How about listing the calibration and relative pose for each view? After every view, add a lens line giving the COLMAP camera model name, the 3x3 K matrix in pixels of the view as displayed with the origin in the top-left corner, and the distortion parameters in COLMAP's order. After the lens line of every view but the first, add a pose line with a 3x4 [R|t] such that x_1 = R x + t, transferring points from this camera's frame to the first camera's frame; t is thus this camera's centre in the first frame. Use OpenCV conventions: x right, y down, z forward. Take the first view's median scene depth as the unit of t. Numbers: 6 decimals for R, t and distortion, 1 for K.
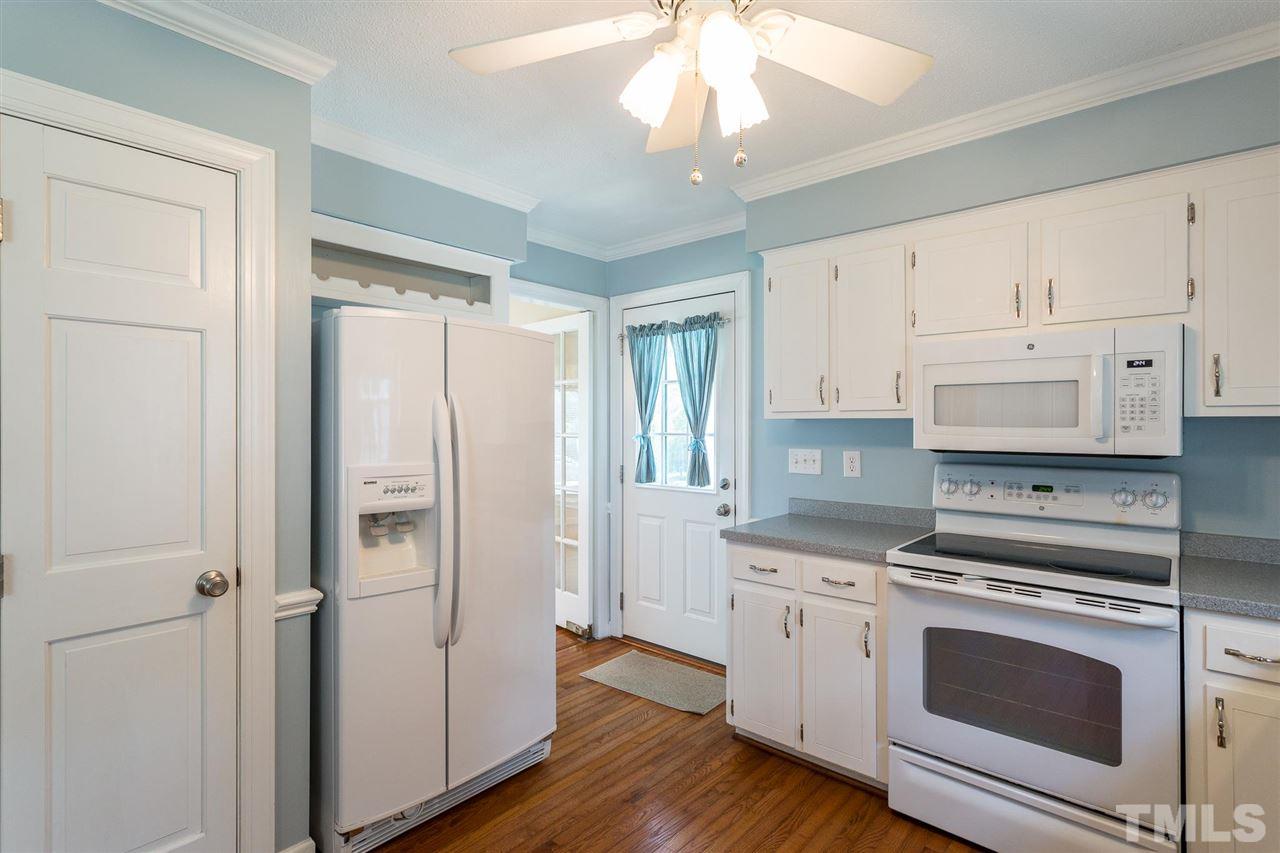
lens RADIAL K [[612.8, 0, 643.0], [0, 612.8, 428.5], [0, 0, 1]] dist [0.002465, -0.000327]
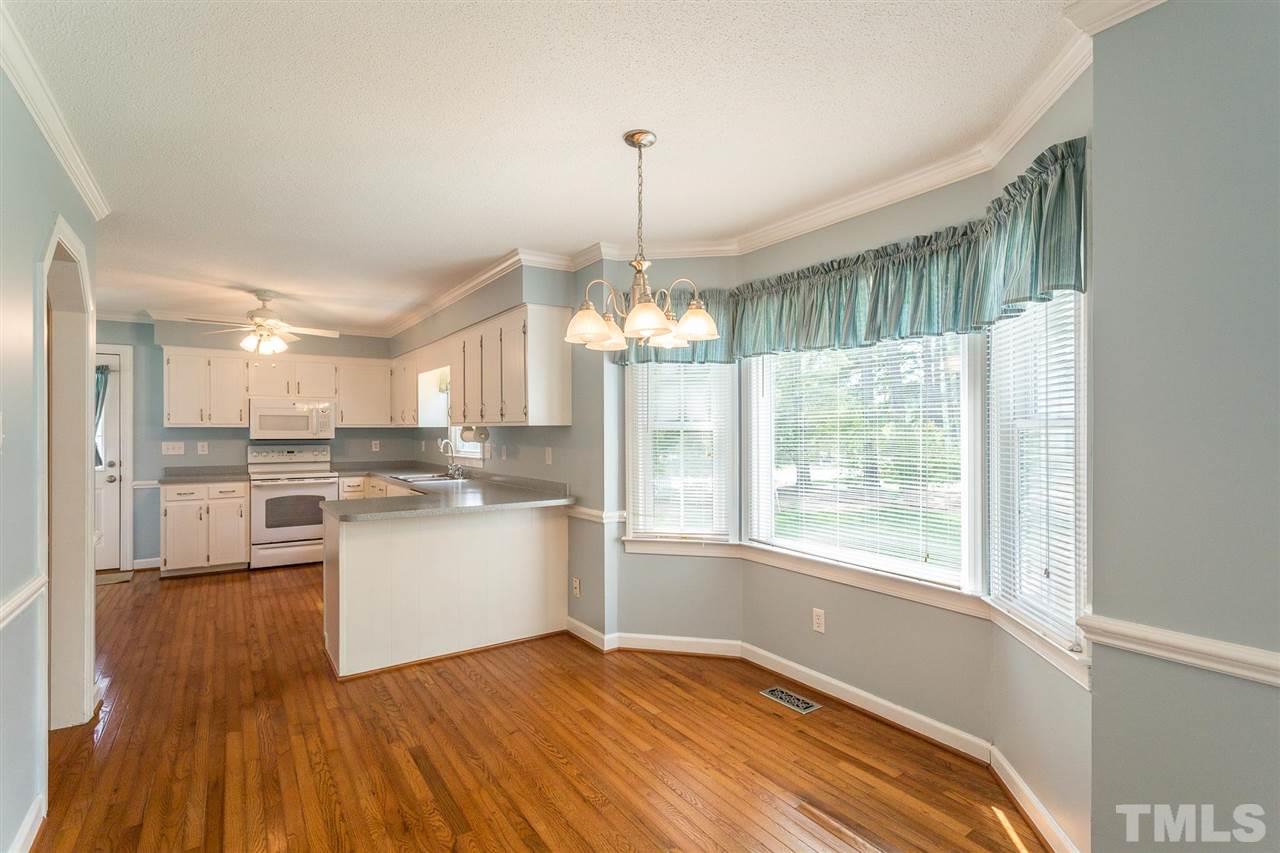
lens RADIAL K [[612.8, 0, 636.9], [0, 612.8, 428.3], [0, 0, 1]] dist [0.002465, -0.000327]
pose [[0.254757, 0.001734, 0.967003, -1.629299], [0.008271, 0.999958, -0.003972, 0.011343], [-0.966970, 0.009010, 0.254732, -1.234091]]
